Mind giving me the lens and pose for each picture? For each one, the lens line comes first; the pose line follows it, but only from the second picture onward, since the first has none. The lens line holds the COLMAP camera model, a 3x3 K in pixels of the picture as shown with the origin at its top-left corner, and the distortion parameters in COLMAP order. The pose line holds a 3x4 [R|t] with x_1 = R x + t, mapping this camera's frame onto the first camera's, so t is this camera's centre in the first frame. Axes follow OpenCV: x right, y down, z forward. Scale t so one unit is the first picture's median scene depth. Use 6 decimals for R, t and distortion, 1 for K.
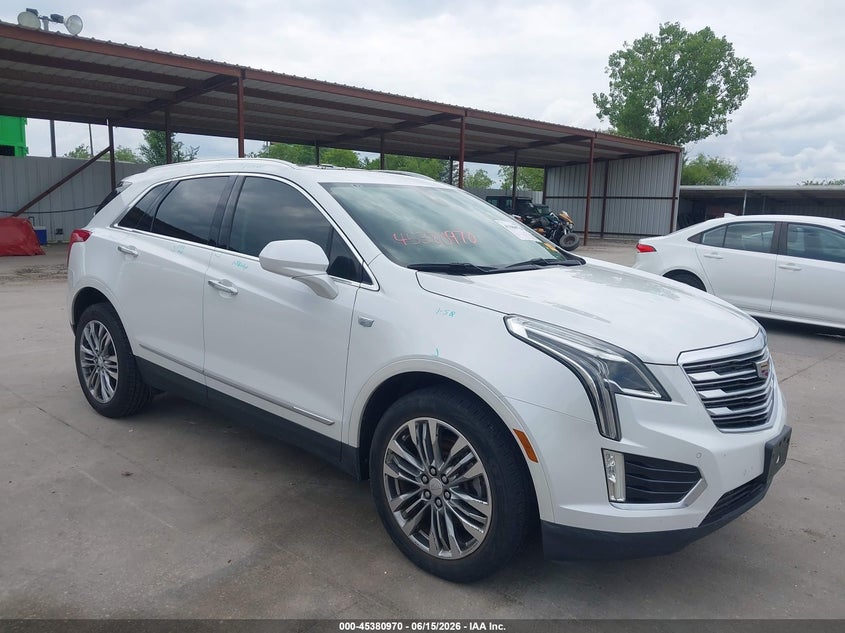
lens RADIAL K [[649.1, 0, 422.7], [0, 649.1, 316.3], [0, 0, 1]] dist [0.054453, -0.018038]
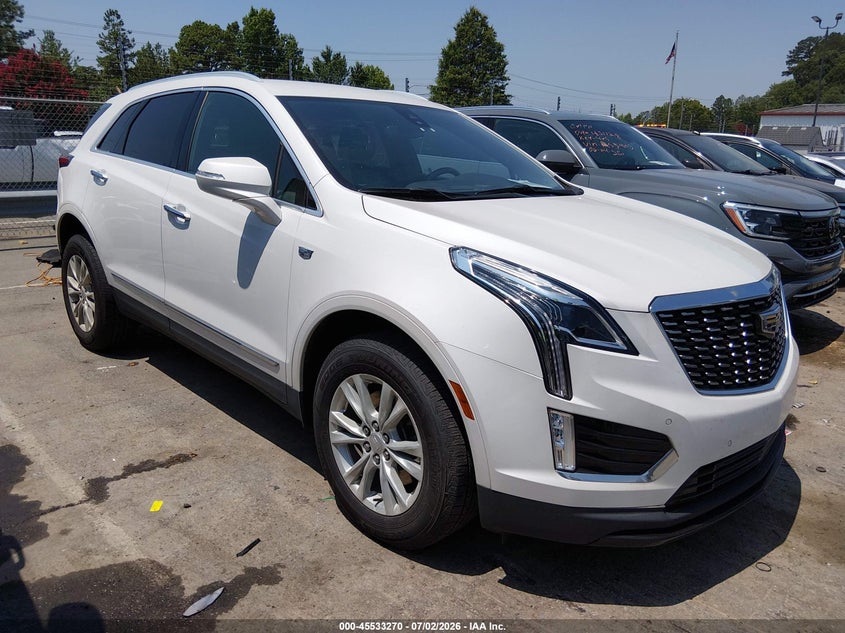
lens RADIAL K [[649.1, 0, 420.0], [0, 649.1, 310.4], [0, 0, 1]] dist [0.054453, -0.018038]
pose [[0.995415, 0.036419, -0.088450, 0.170552], [-0.029919, 0.996830, 0.073725, 0.020523], [0.090855, -0.070741, 0.993348, 0.156108]]
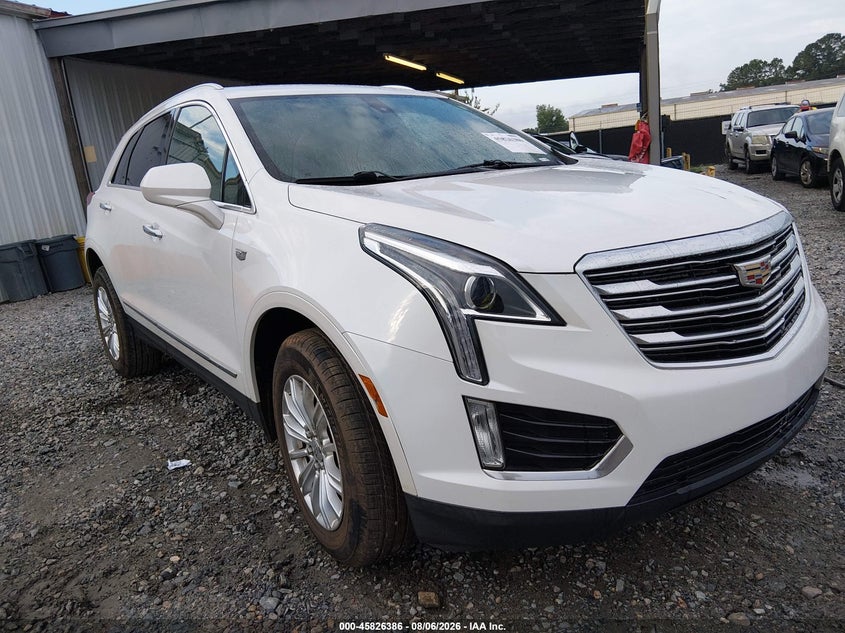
lens RADIAL K [[649.1, 0, 419.8], [0, 649.1, 308.9], [0, 0, 1]] dist [0.054453, -0.018038]
pose [[0.967656, -0.057078, -0.245732, 0.388150], [0.070332, 0.996486, 0.045494, 0.067964], [0.242271, -0.061306, 0.968270, 0.290910]]
